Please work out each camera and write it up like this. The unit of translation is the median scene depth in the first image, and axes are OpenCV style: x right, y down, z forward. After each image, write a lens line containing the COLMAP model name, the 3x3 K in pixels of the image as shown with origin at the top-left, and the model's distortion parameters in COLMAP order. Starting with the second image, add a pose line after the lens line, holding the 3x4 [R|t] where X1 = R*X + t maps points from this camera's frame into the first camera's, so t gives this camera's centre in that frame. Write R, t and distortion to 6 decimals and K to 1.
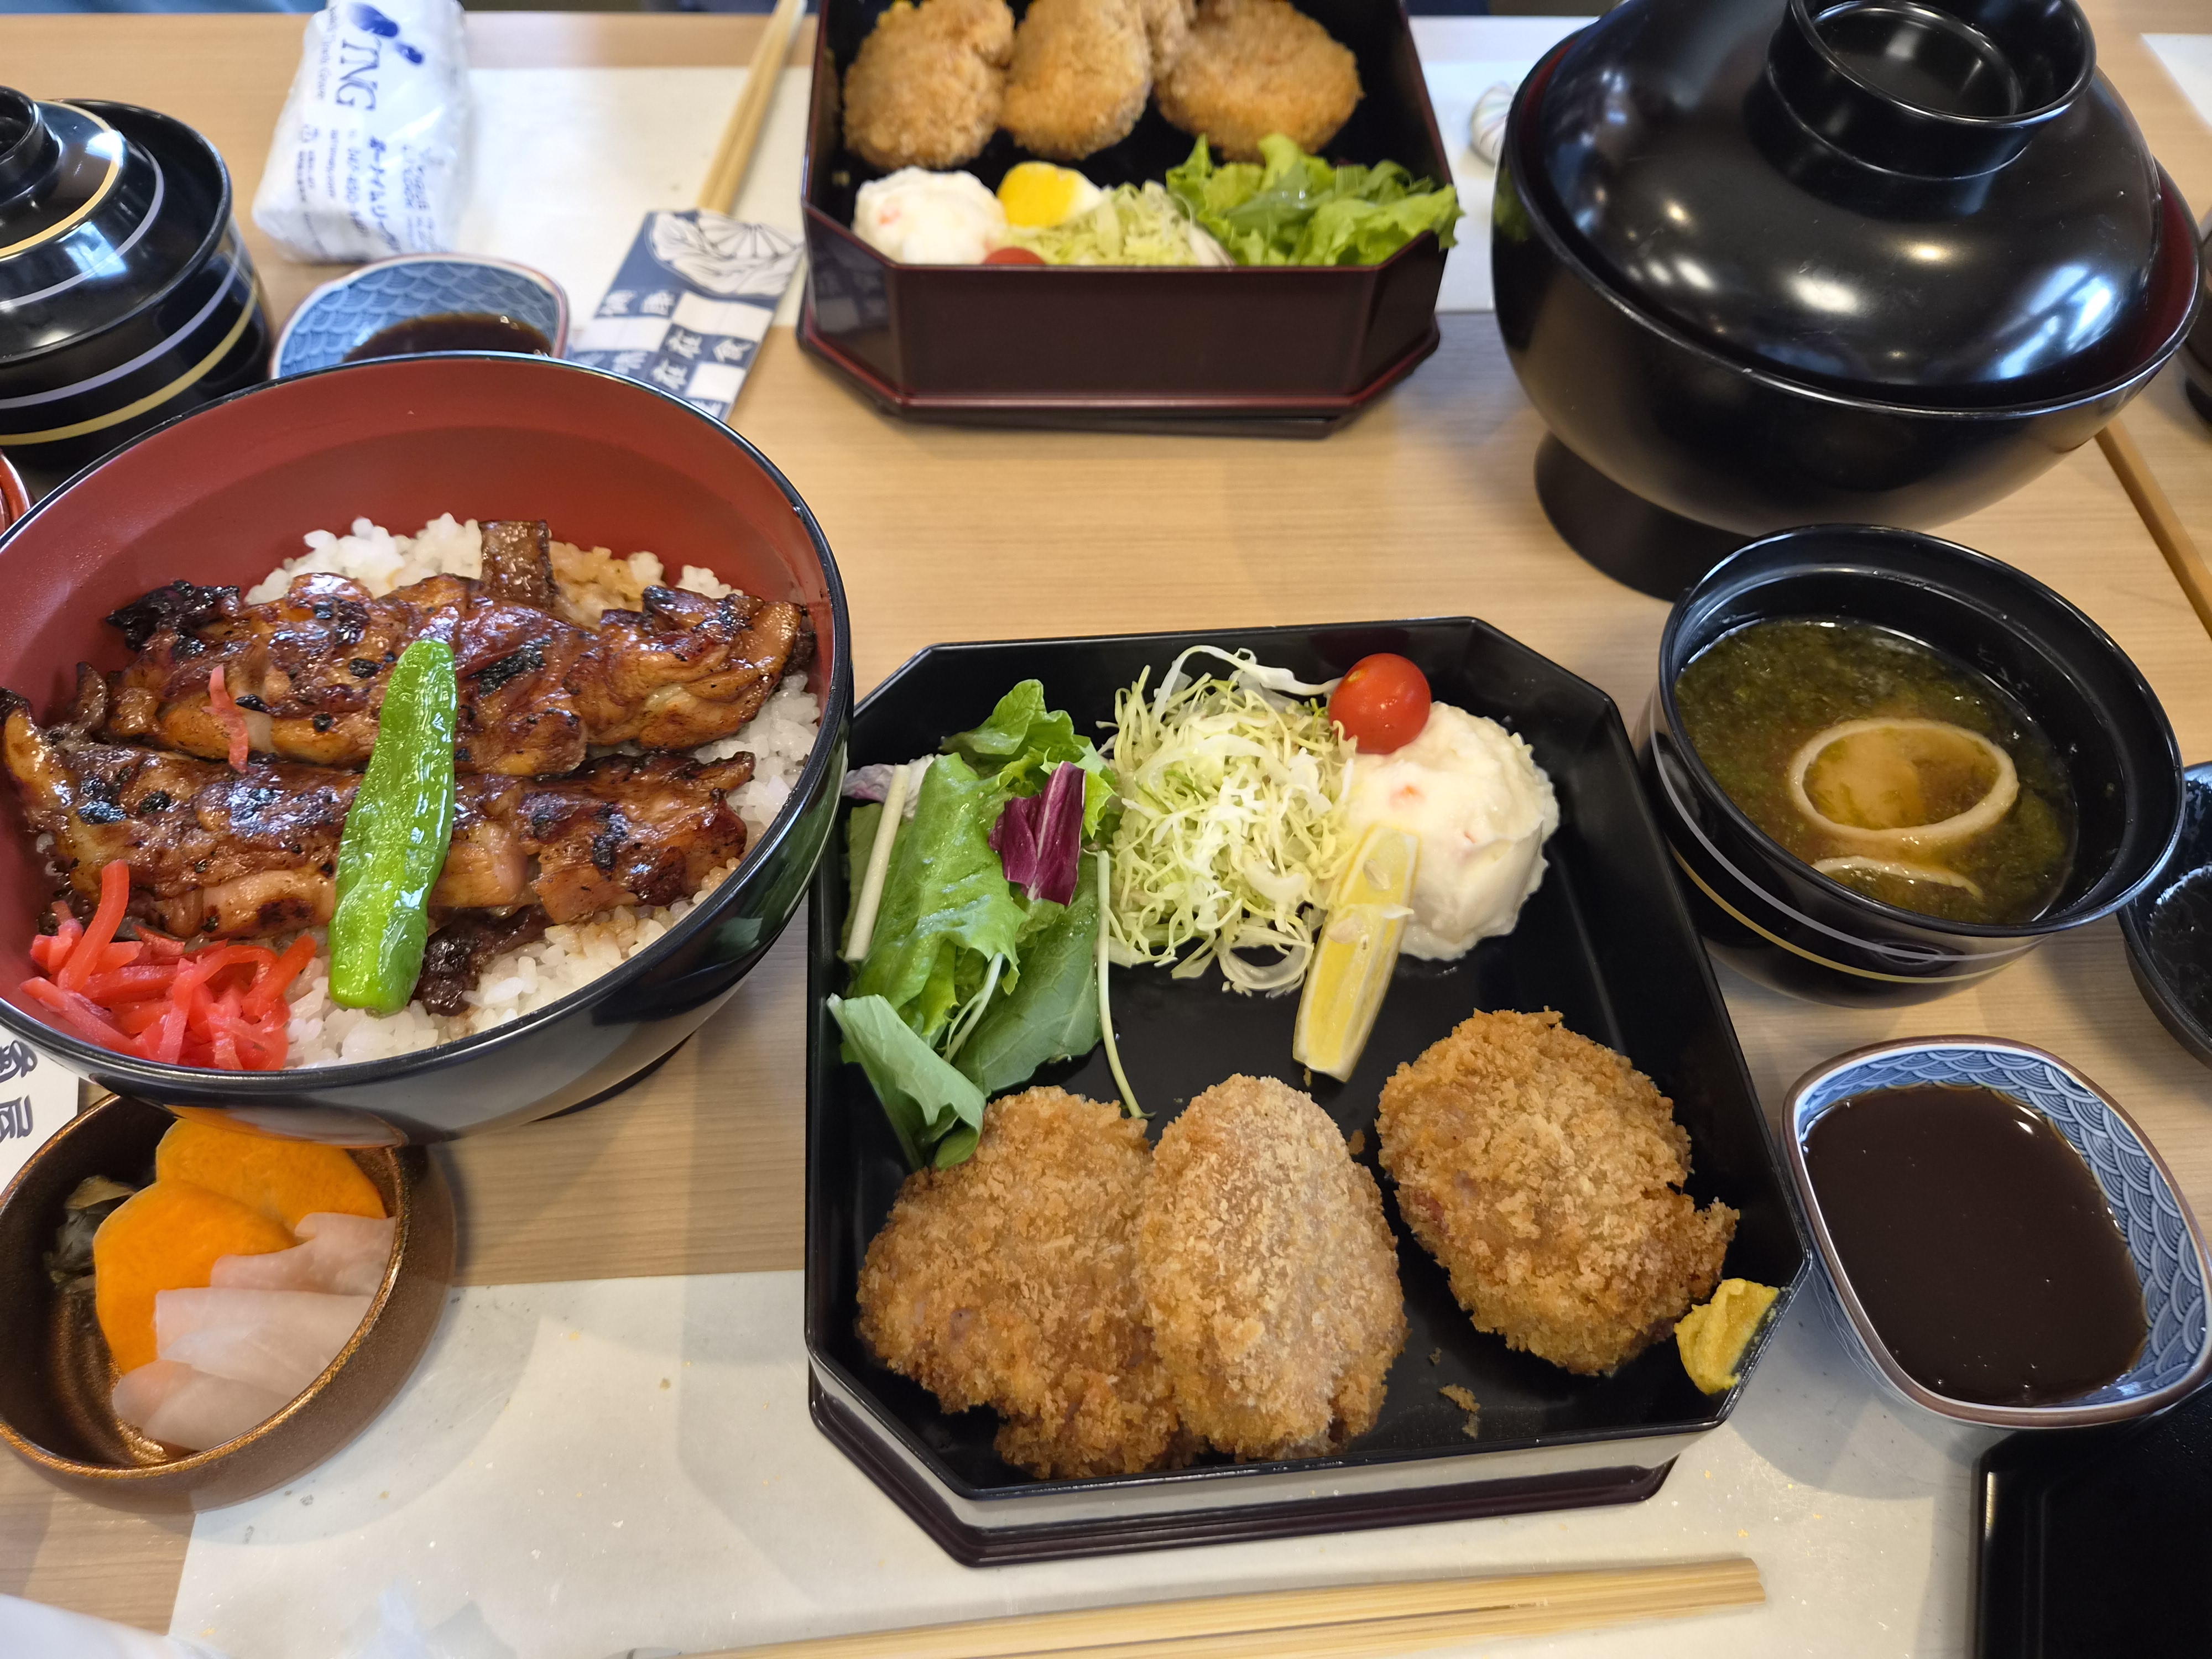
lens RADIAL K [[1476.3, 0, 1107.3], [0, 1476.3, 830.6], [0, 0, 1]] dist [-0.000497, -0.000430]
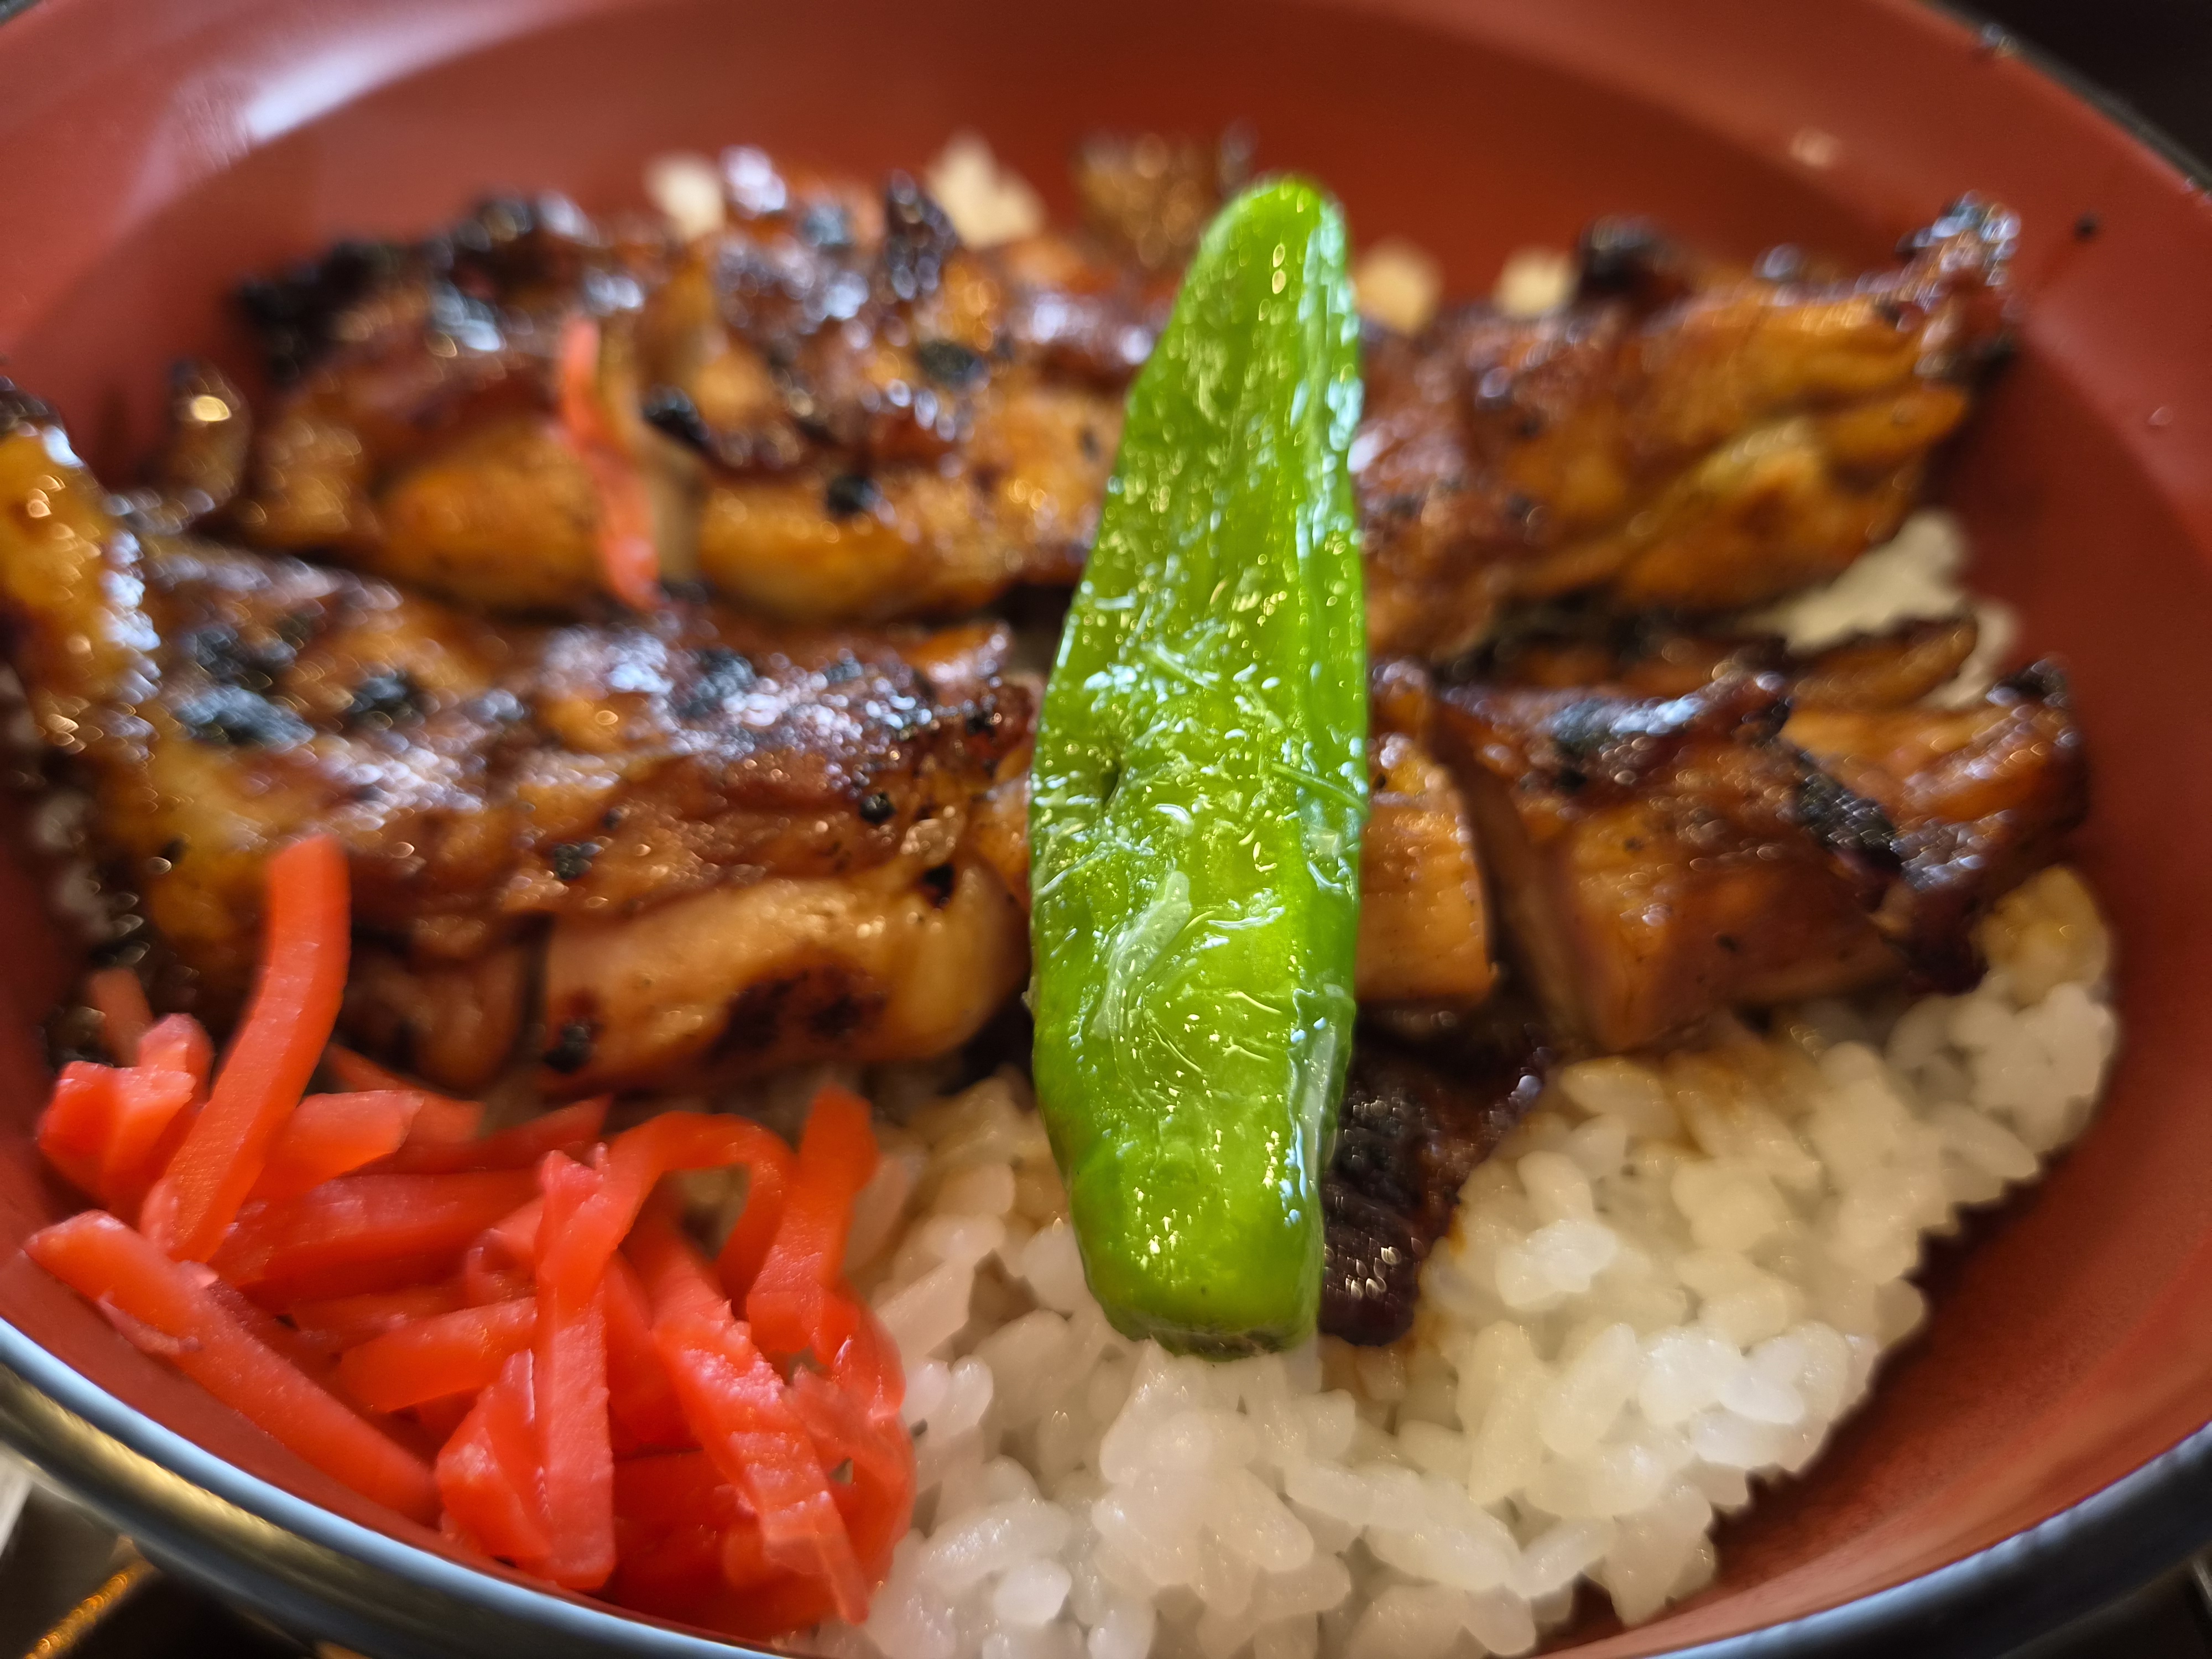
lens RADIAL K [[1741.5, 0, 1105.1], [0, 1741.5, 827.4], [0, 0, 1]] dist [-0.060910, -0.004208]
pose [[0.999758, 0.007014, 0.020828, -0.500071], [-0.004340, 0.992055, -0.125733, 0.062515], [-0.021545, 0.125612, 0.991846, 0.618908]]
